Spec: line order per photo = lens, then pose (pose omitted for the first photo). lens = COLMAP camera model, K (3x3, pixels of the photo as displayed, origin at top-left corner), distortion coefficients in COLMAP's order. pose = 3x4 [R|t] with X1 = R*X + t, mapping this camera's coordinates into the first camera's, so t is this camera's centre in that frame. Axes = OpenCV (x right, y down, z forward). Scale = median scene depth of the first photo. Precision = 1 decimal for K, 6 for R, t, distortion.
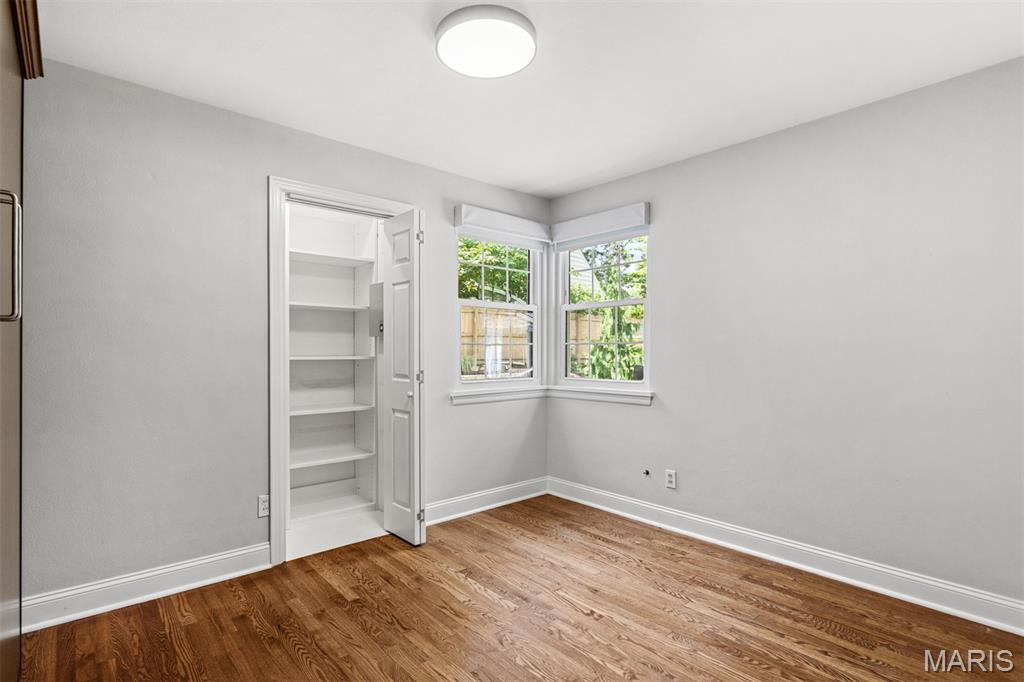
lens RADIAL K [[505.0, 0, 512.3], [0, 505.0, 343.0], [0, 0, 1]] dist [-0.004185, 0.000947]
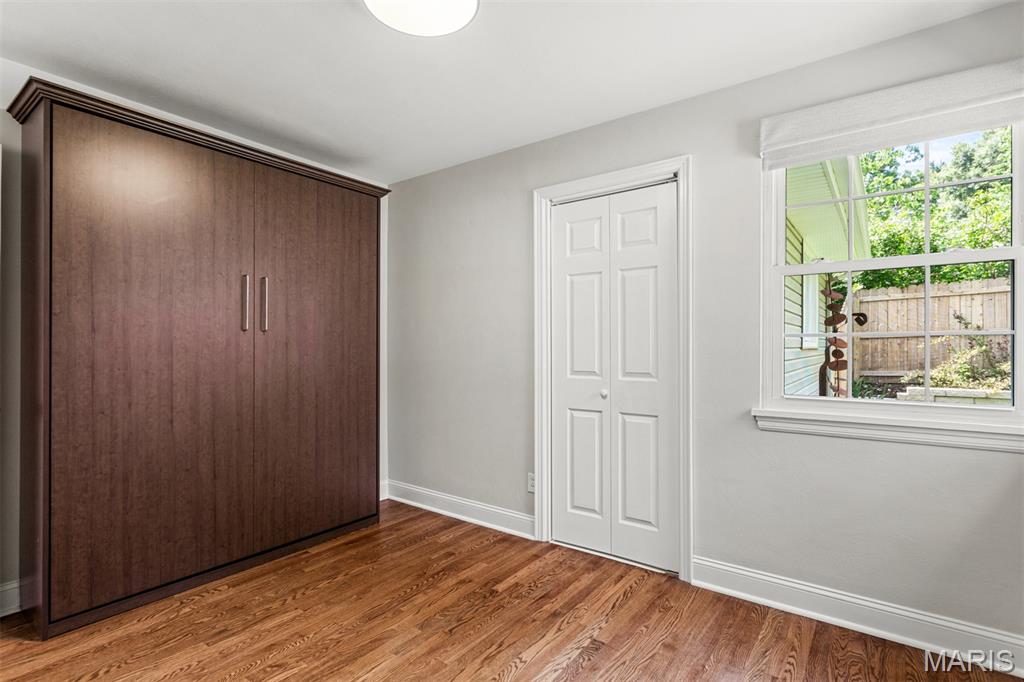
lens RADIAL K [[505.0, 0, 508.5], [0, 505.0, 342.2], [0, 0, 1]] dist [-0.004185, 0.000947]
pose [[0.201045, -0.006762, -0.979559, 0.653943], [0.004024, 0.999973, -0.006077, 0.019589], [0.979574, -0.002720, 0.201067, 0.790619]]
